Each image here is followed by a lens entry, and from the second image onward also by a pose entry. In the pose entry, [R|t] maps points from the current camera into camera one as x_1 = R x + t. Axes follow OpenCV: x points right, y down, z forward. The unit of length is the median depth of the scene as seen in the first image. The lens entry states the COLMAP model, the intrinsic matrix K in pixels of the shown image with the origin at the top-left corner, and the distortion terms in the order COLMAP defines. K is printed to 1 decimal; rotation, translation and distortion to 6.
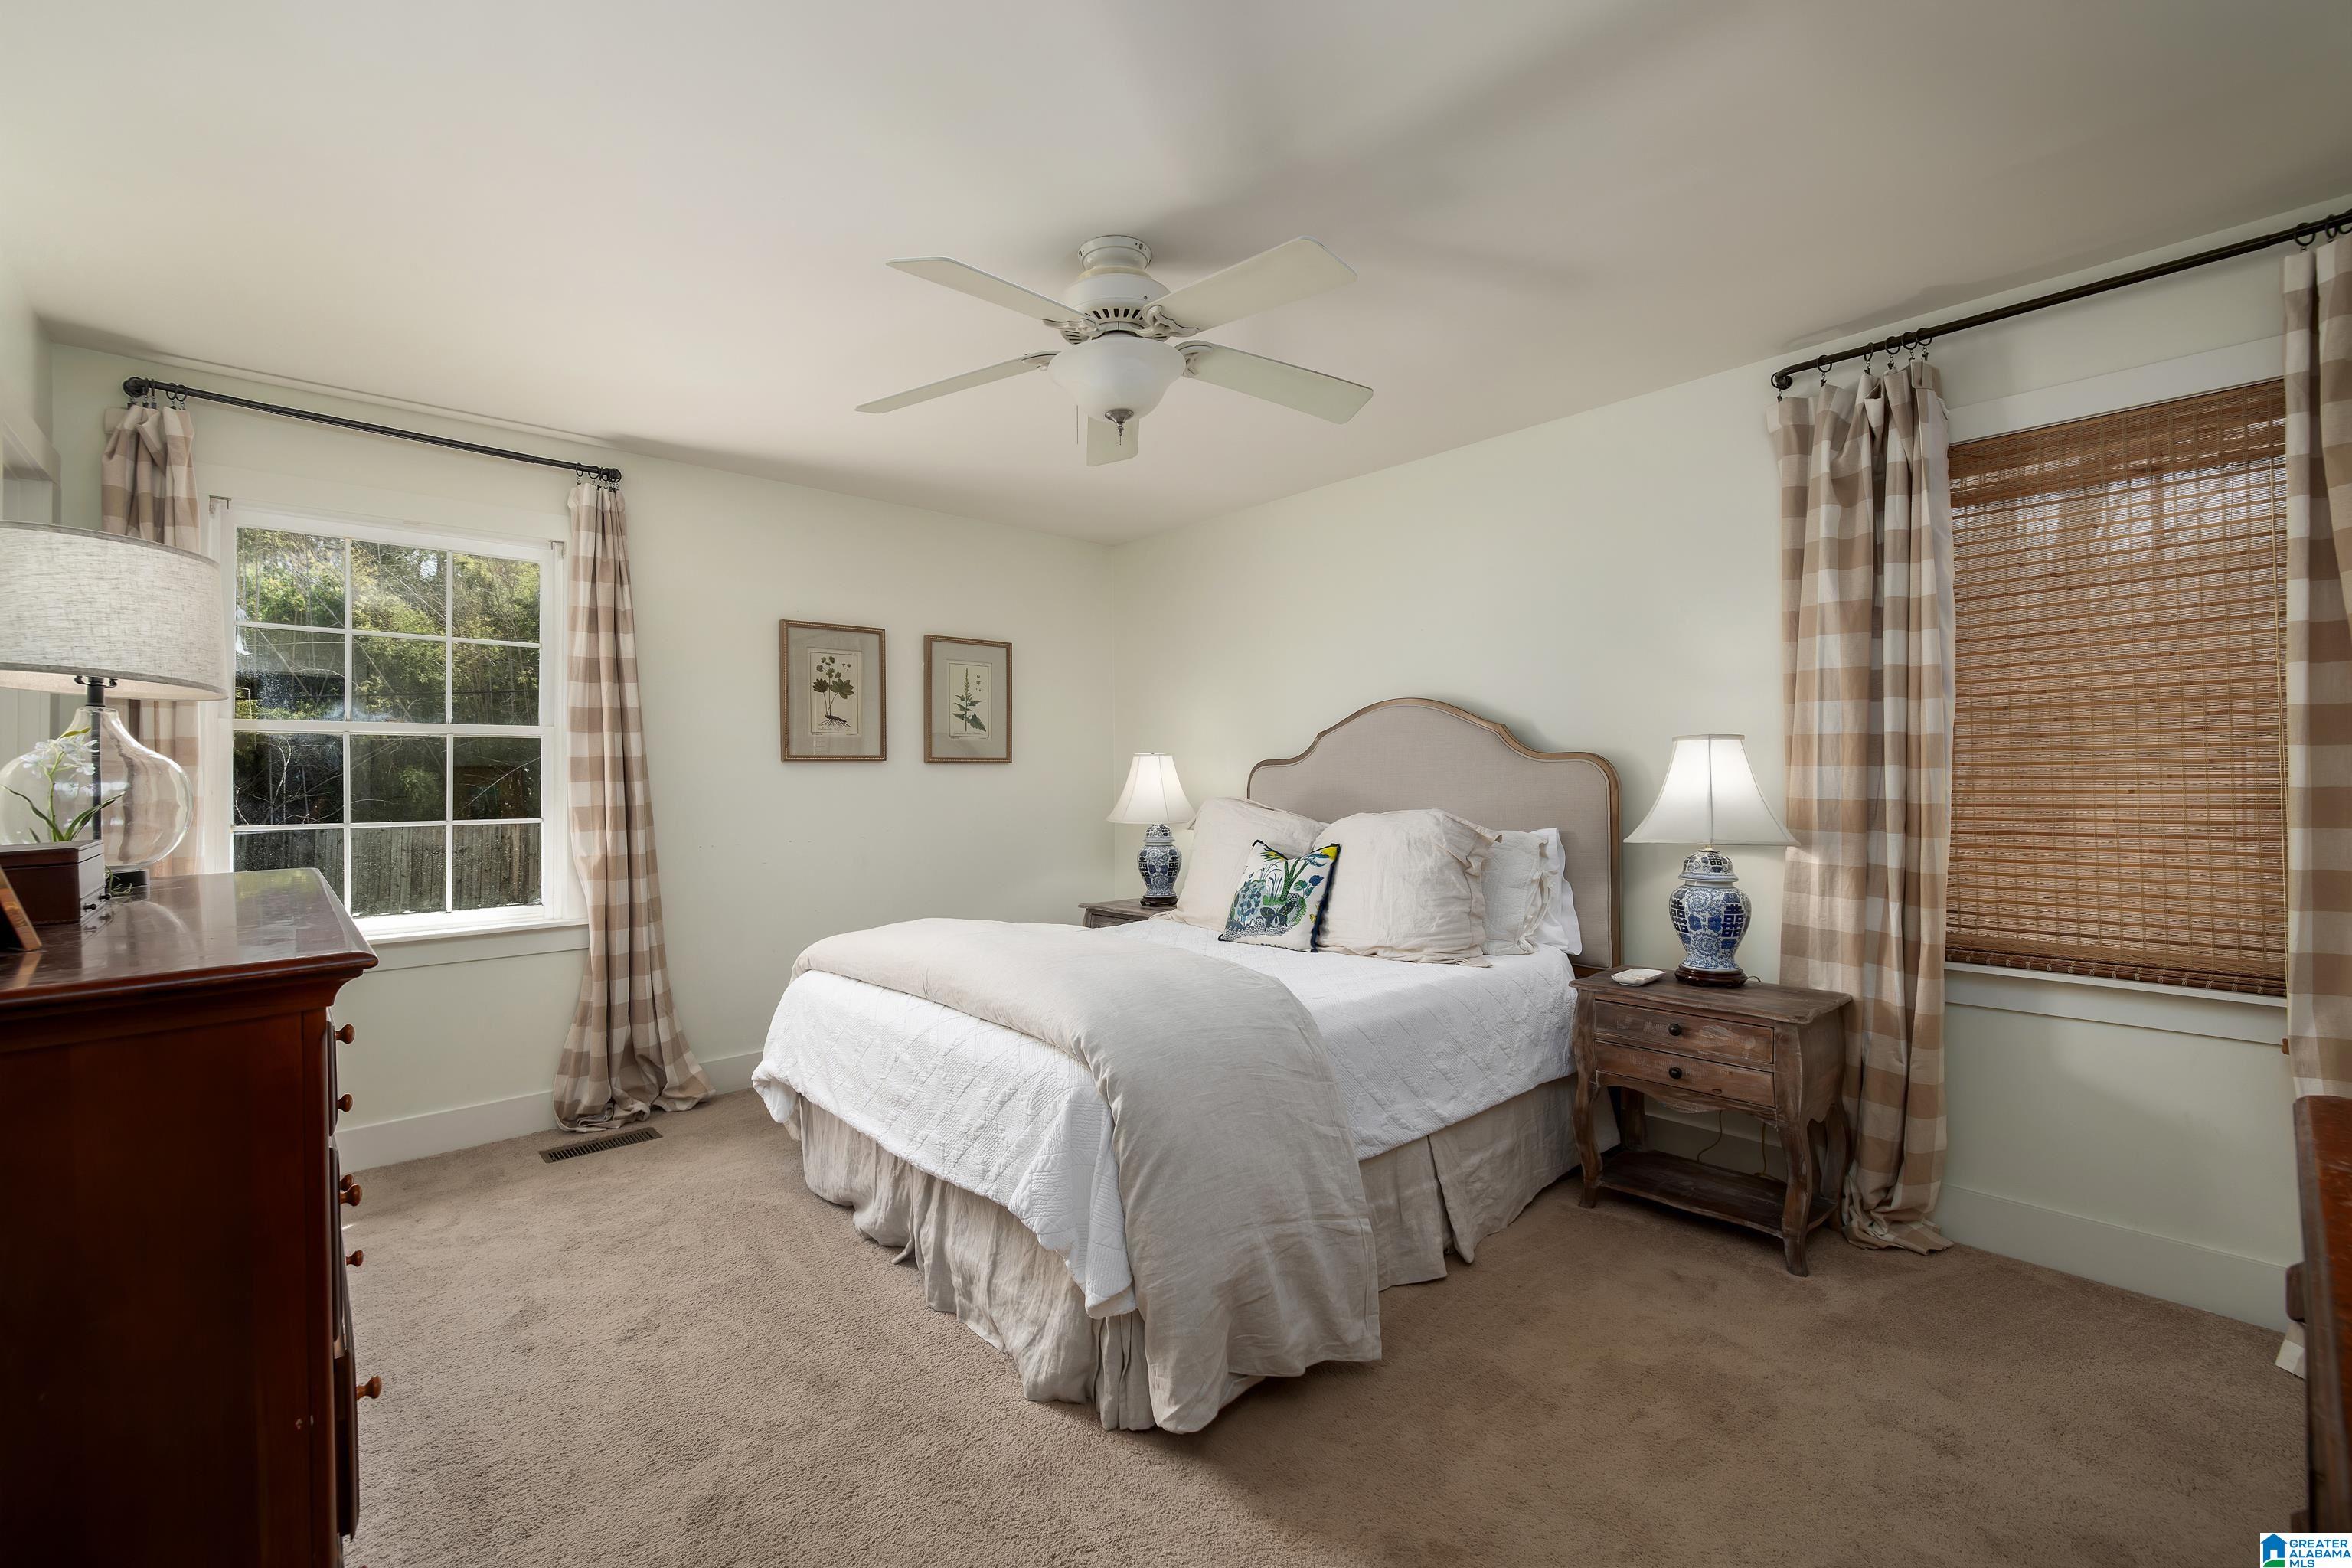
lens RADIAL K [[982.9, 0, 1166.2], [0, 982.9, 786.8], [0, 0, 1]] dist [0.000093, 0.000105]
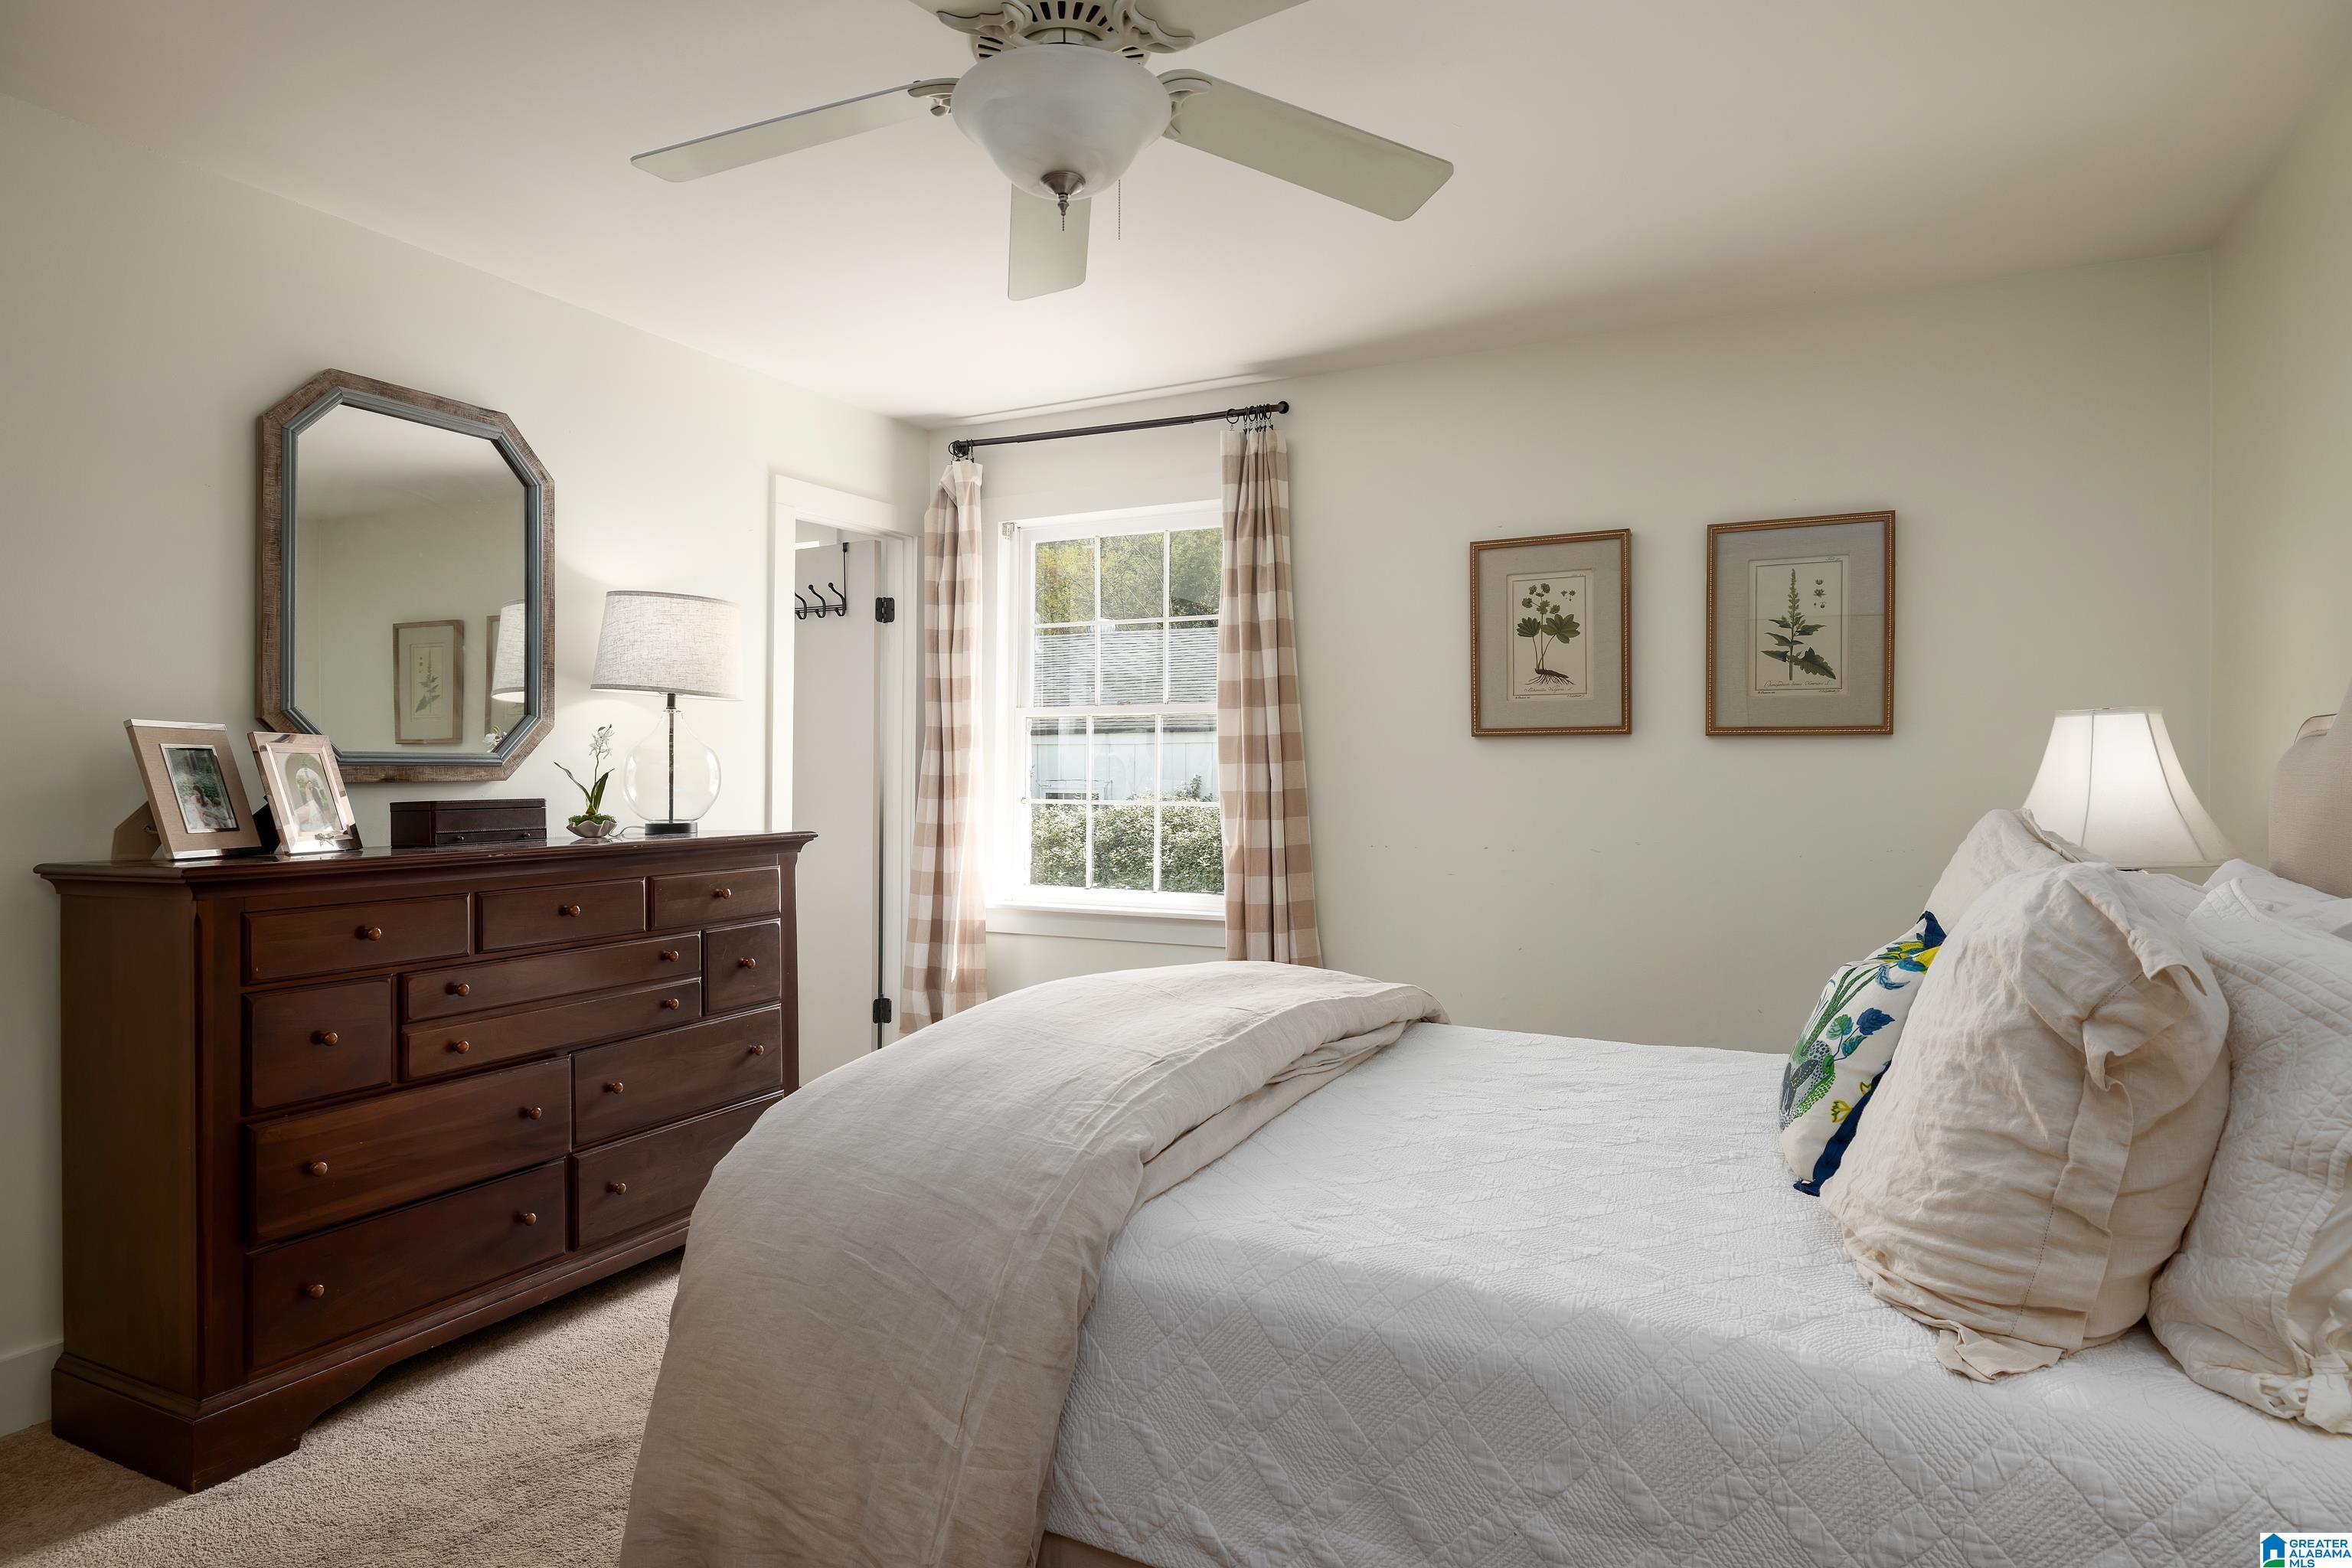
lens RADIAL K [[1338.8, 0, 1168.5], [0, 1338.8, 774.3], [0, 0, 1]] dist [0.004059, 0.001051]
pose [[0.363543, 0.014684, -0.931462, 0.439540], [-0.011725, 0.999869, 0.011186, -0.006770], [0.931503, 0.006855, 0.363668, 0.420845]]
